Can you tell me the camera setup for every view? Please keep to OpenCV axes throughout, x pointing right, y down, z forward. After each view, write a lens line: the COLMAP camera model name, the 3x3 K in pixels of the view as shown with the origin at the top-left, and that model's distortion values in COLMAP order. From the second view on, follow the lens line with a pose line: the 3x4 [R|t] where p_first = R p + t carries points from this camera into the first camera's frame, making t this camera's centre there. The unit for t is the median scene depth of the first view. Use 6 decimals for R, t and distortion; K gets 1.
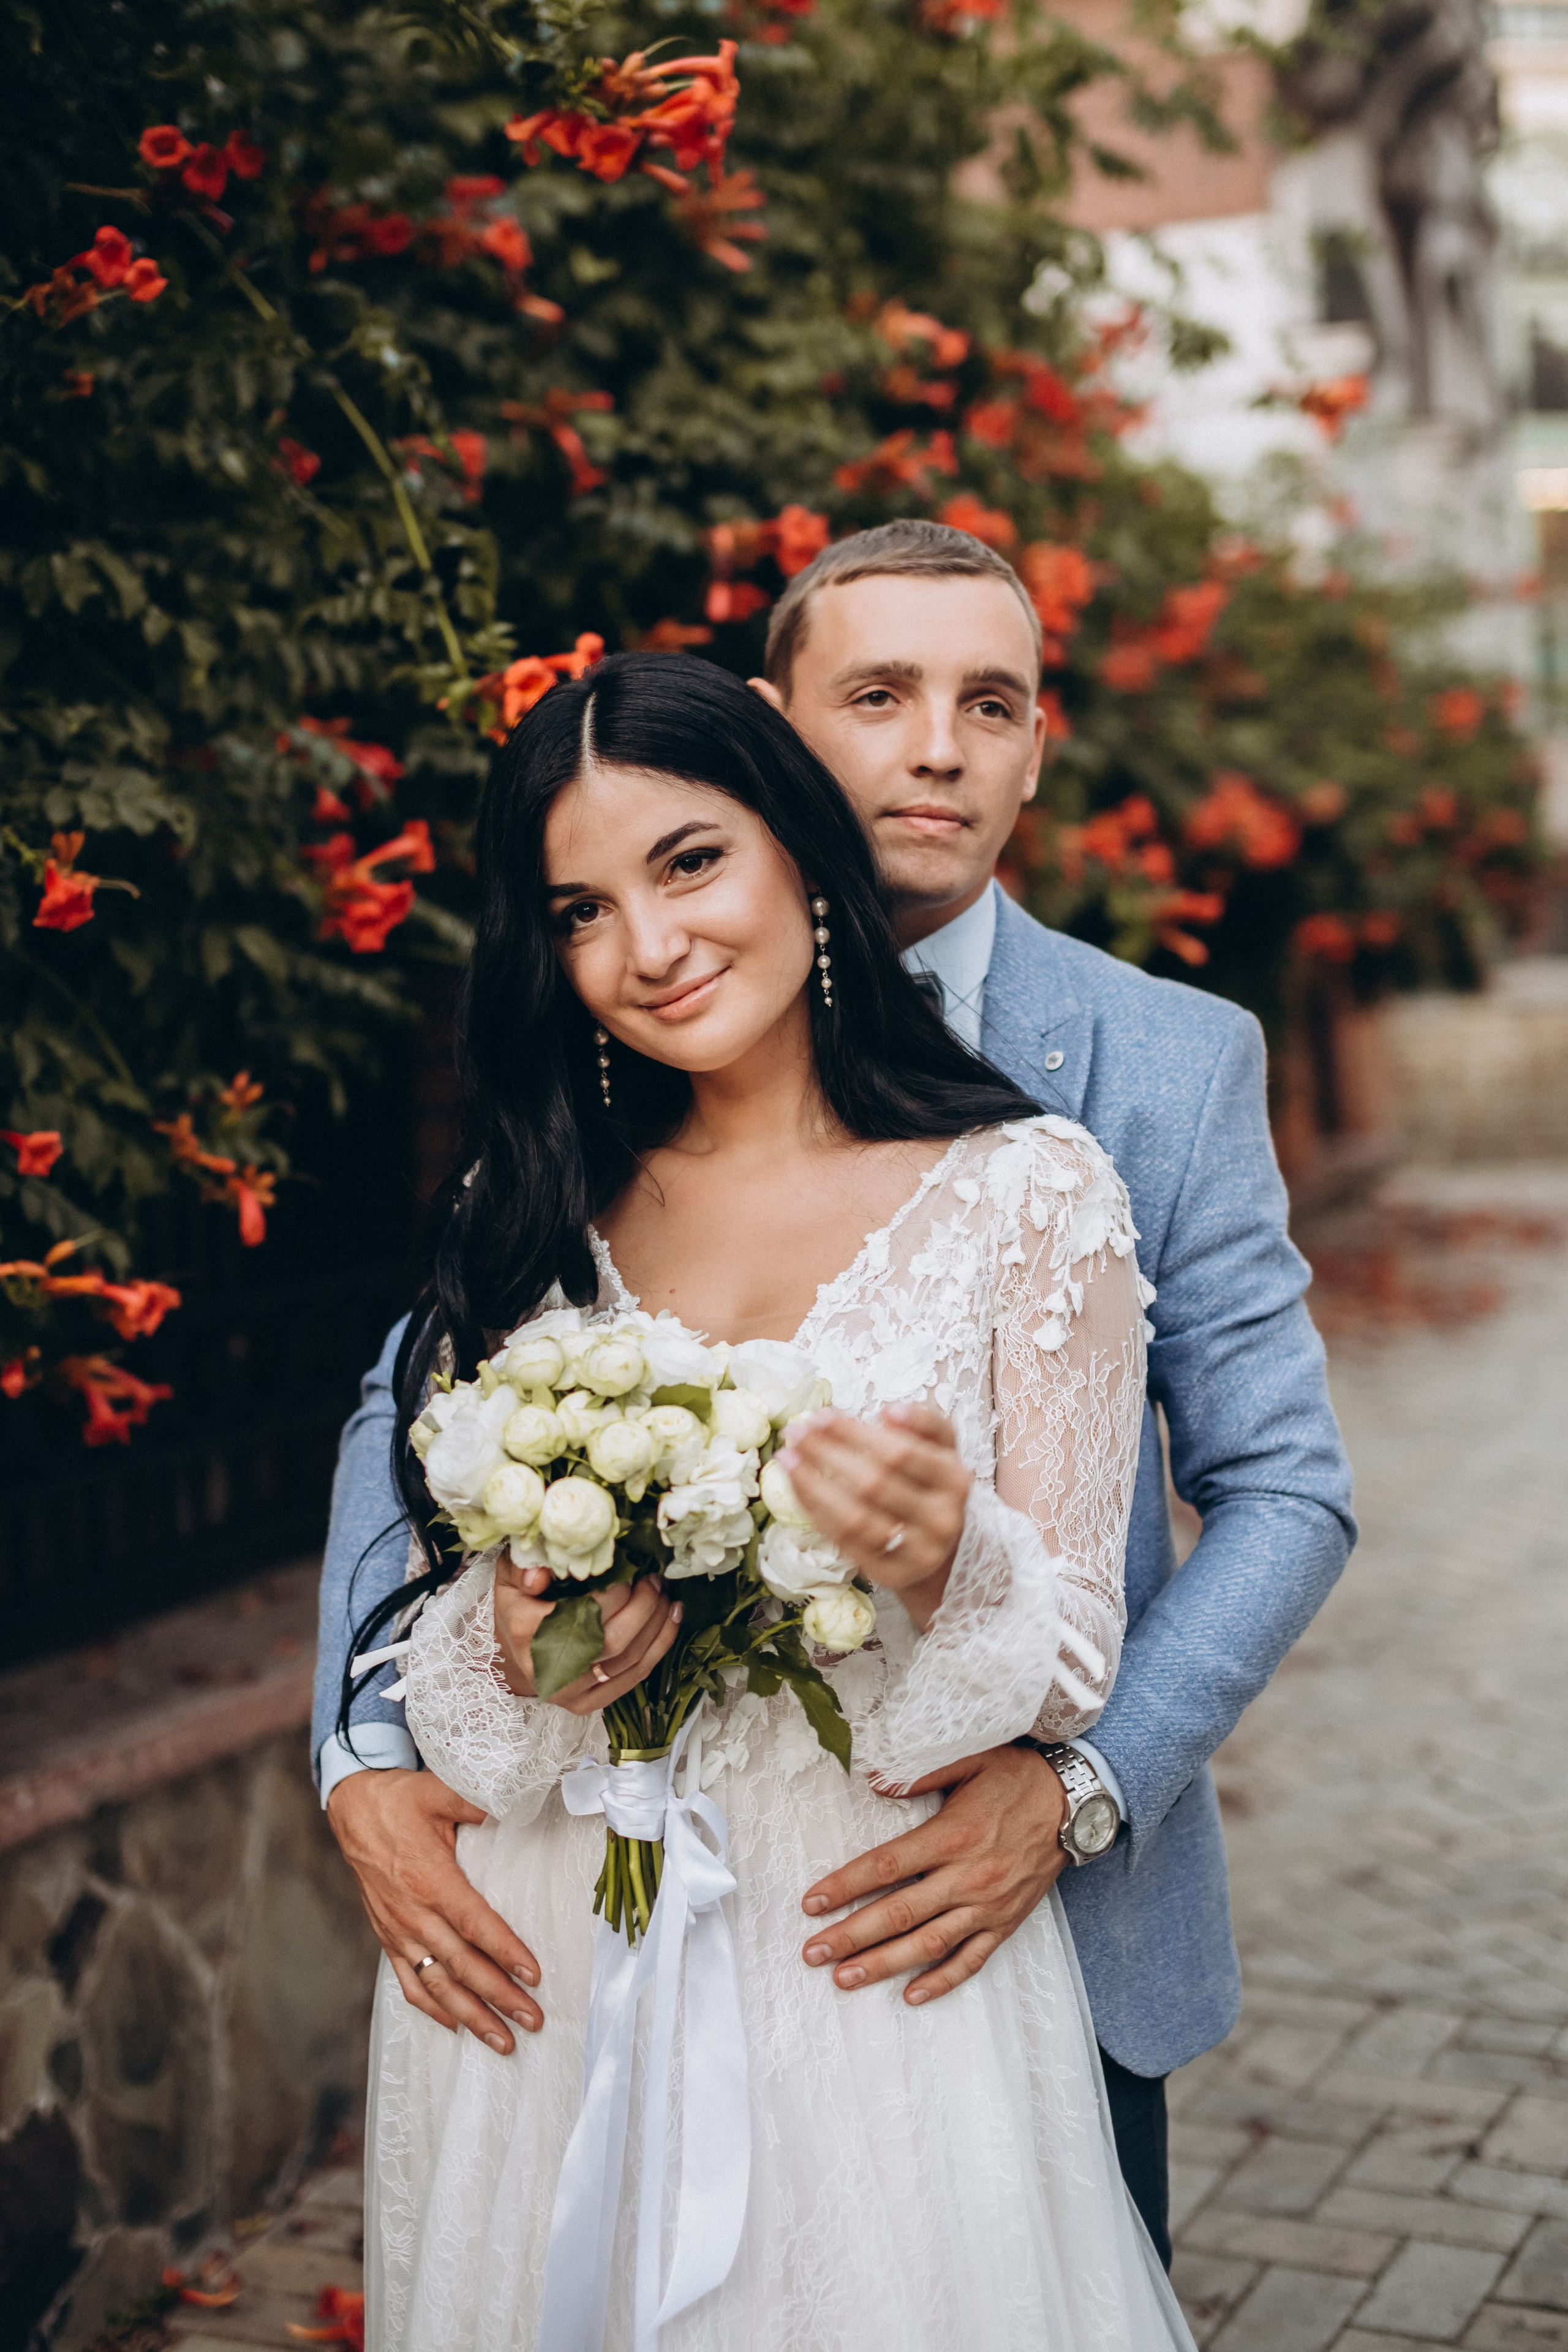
lens RADIAL K [[3625.1, 0, 730.5], [0, 3625.1, 1021.4], [0, 0, 1]] dist [-0.123983, 0.190669]
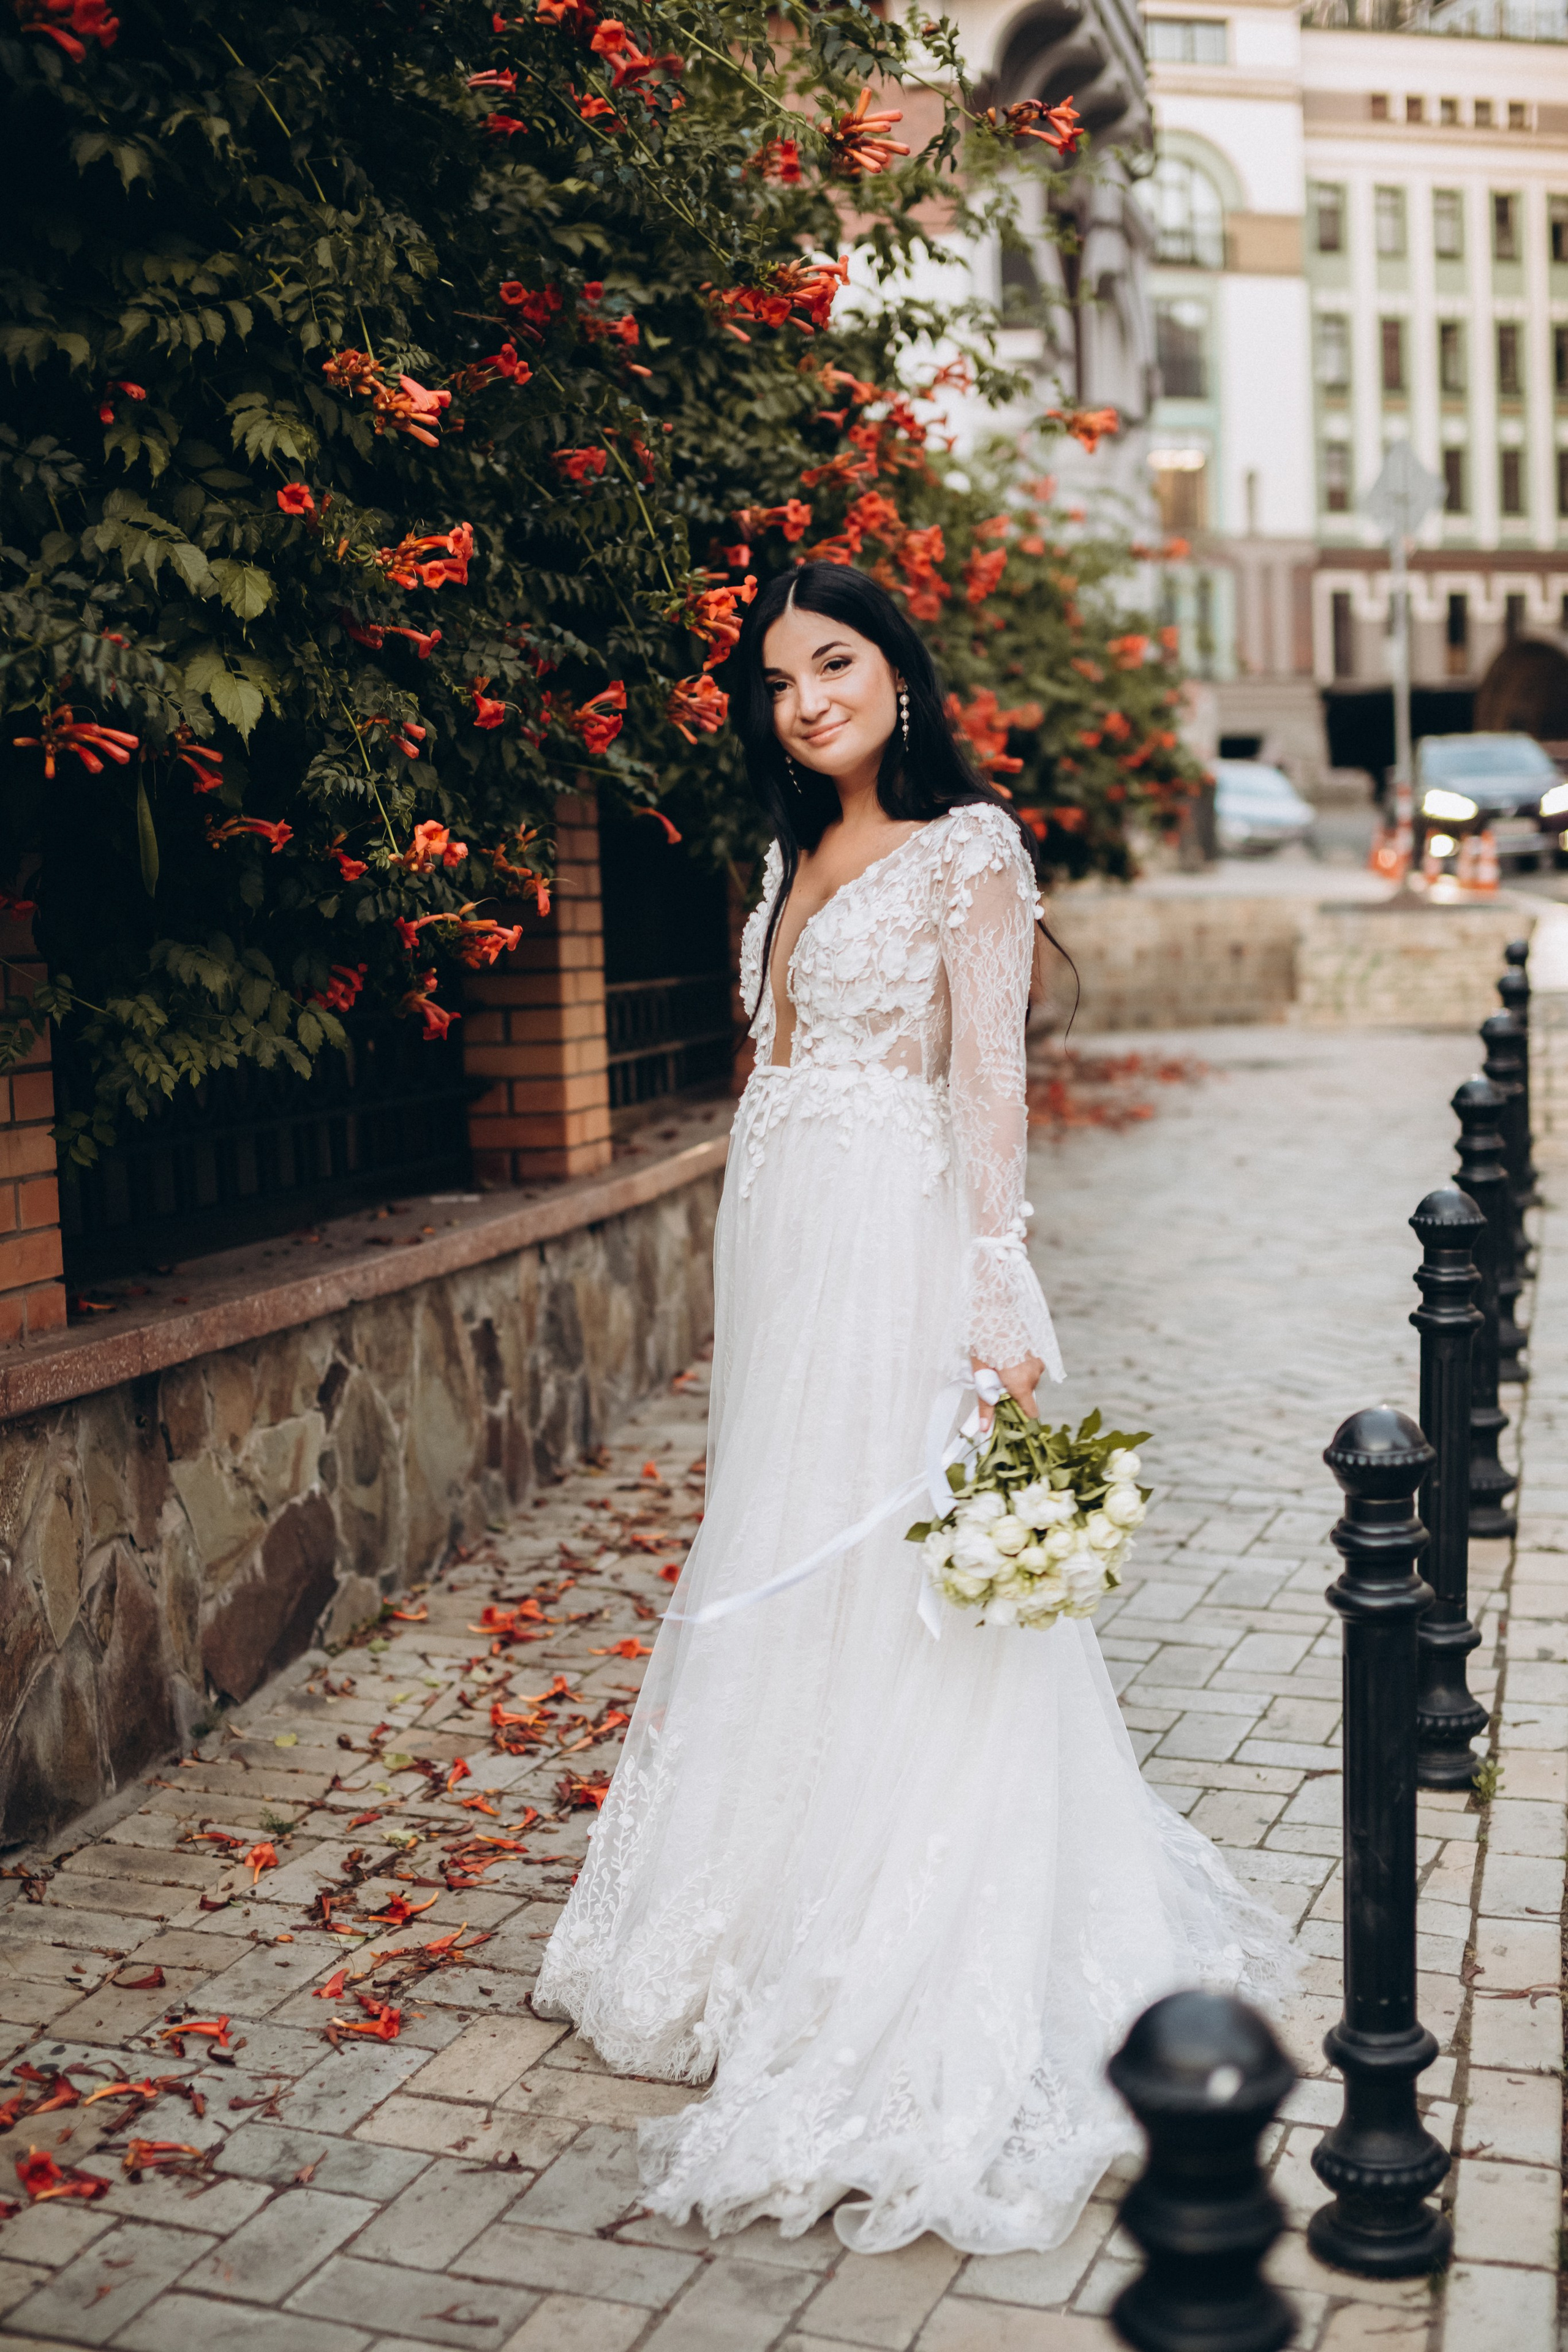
lens RADIAL K [[3412.5, 0, 784.0], [0, 3412.5, 1176.0], [0, 0, 1]] dist [-0.116463, 0.128143]
pose [[0.993271, 0.004745, 0.115720, -0.160084], [-0.012610, 0.997651, 0.067333, 0.057501], [-0.115129, -0.068339, 0.990997, -0.520918]]
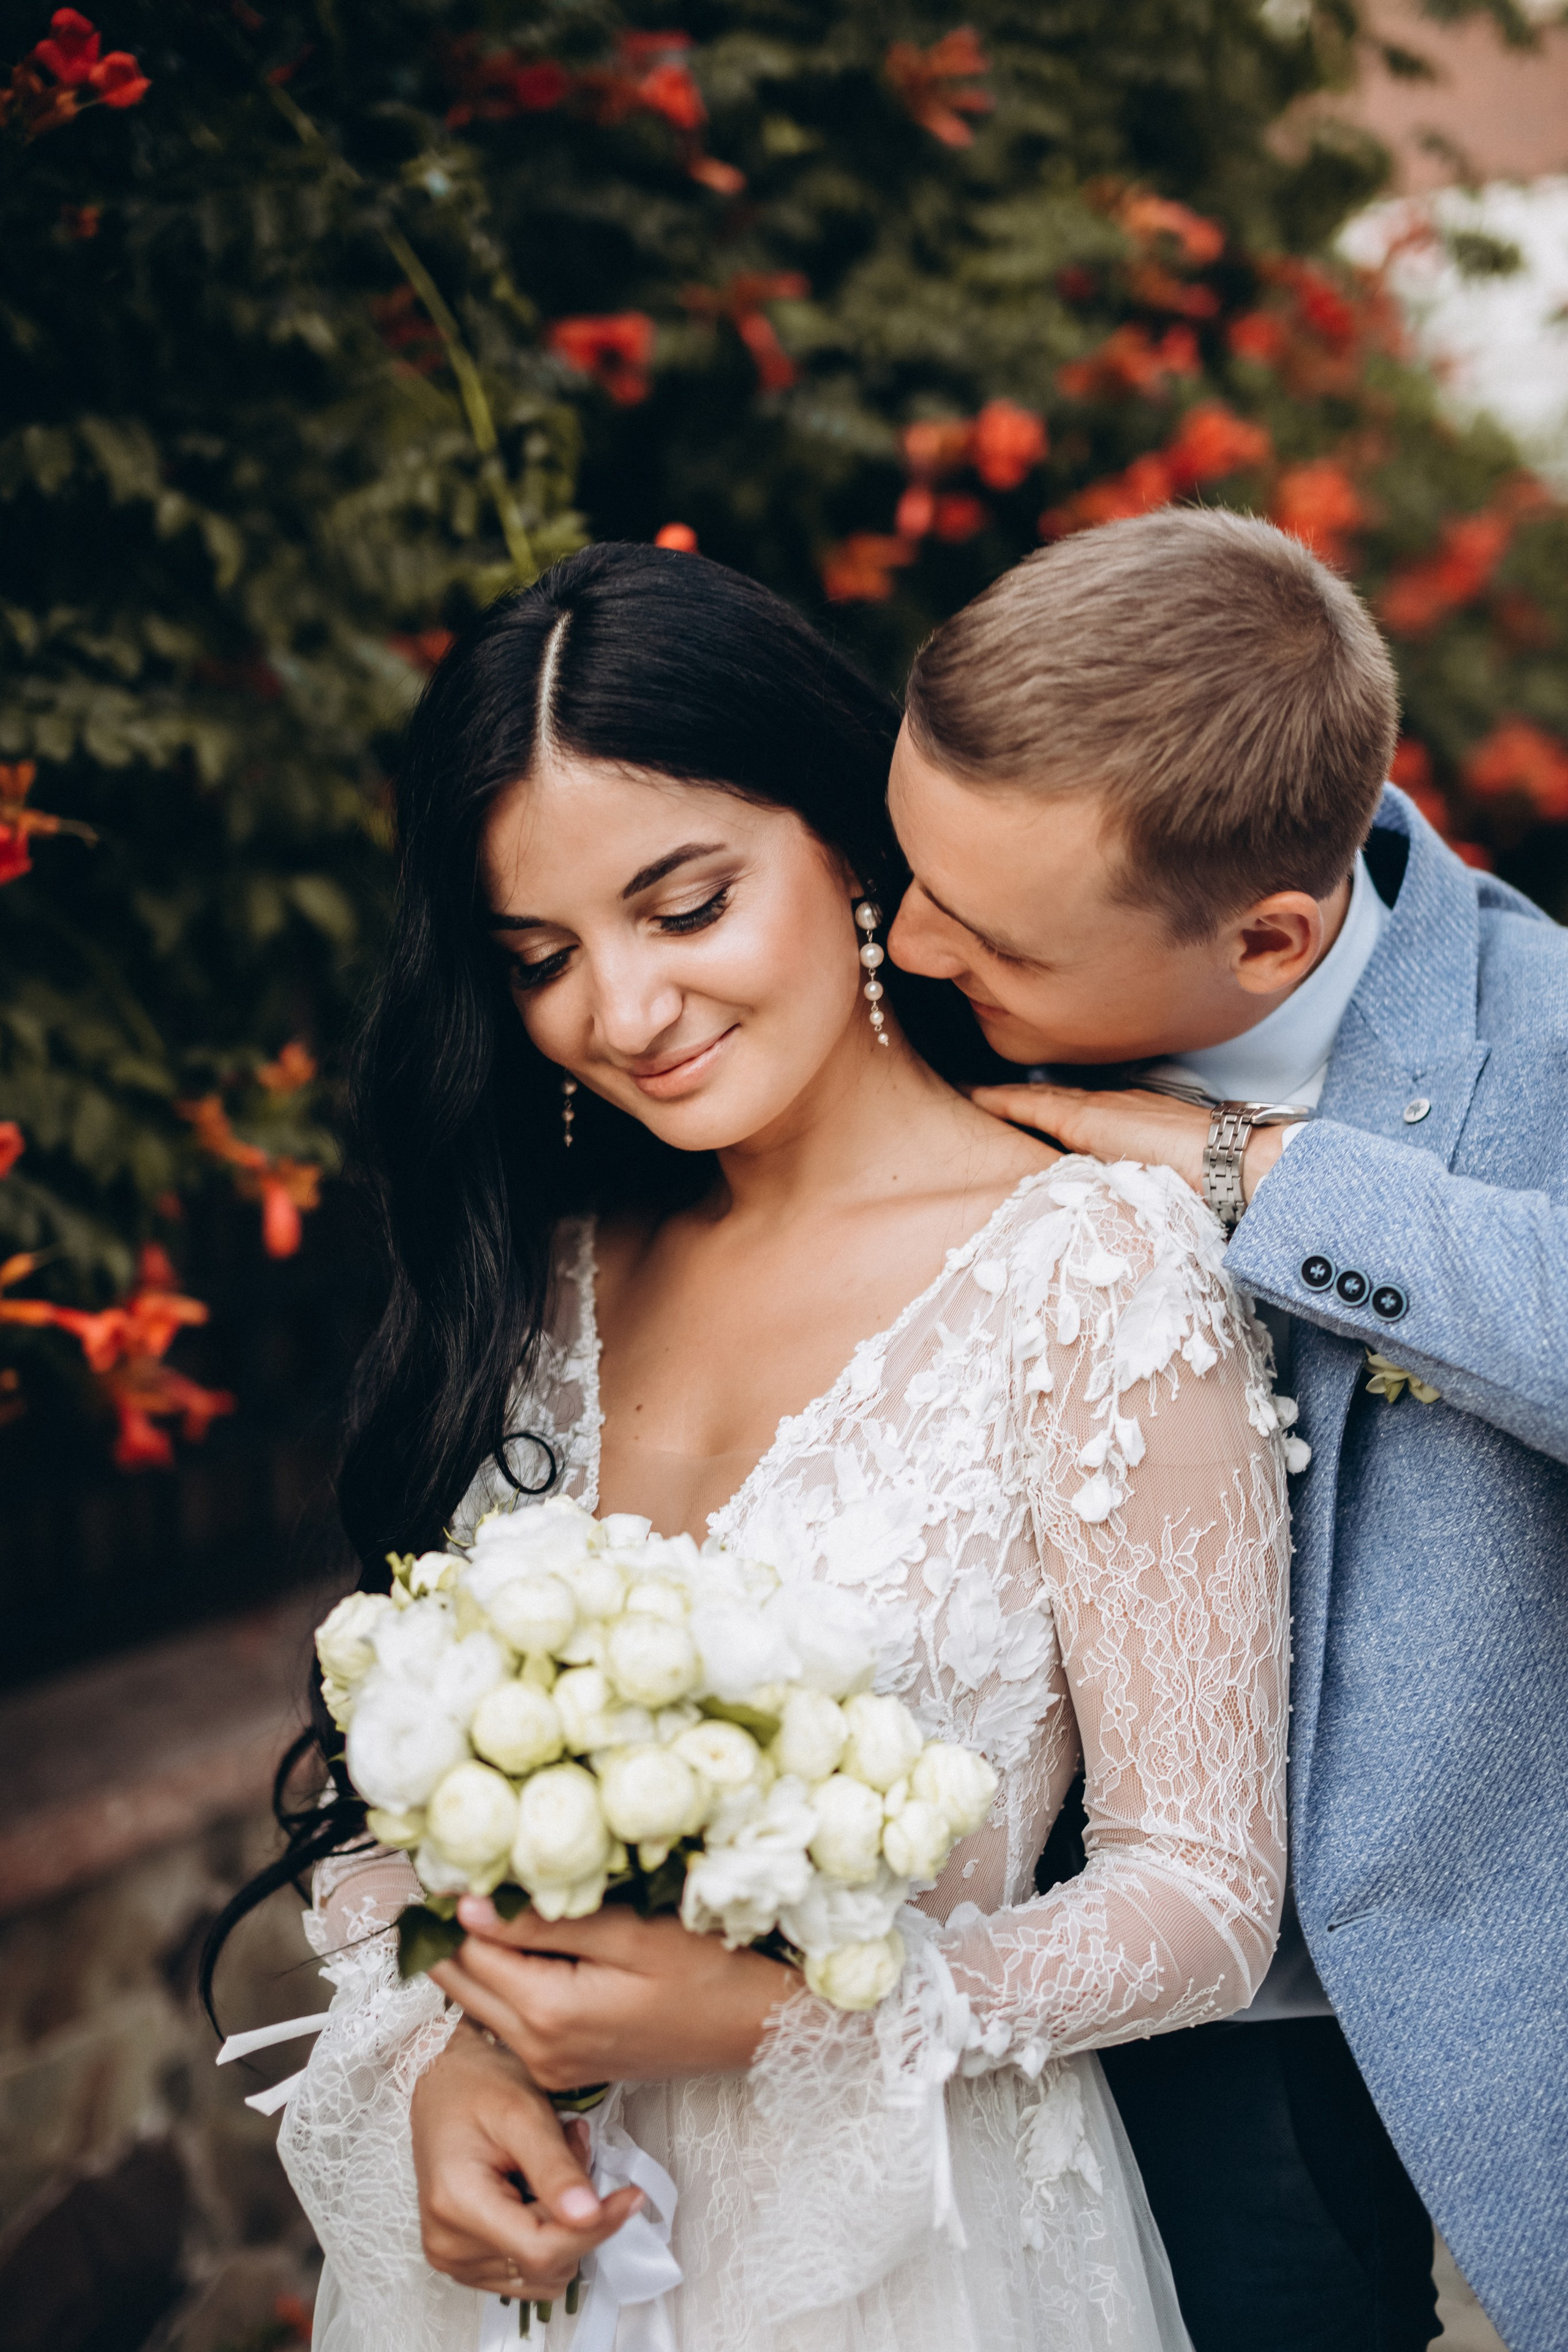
lens RADIAL K [[3255.3, 0, 779.8], [0, 3255.3, 1168.2], [0, 0, 1]] dist [-0.131684, 0.234596]
pose [[0.995639, 0.028629, -0.088786, 0.039311], [-0.022180, 0.997100, 0.072793, -0.012573], [0.090612, -0.070507, 0.993387, 0.197017]]
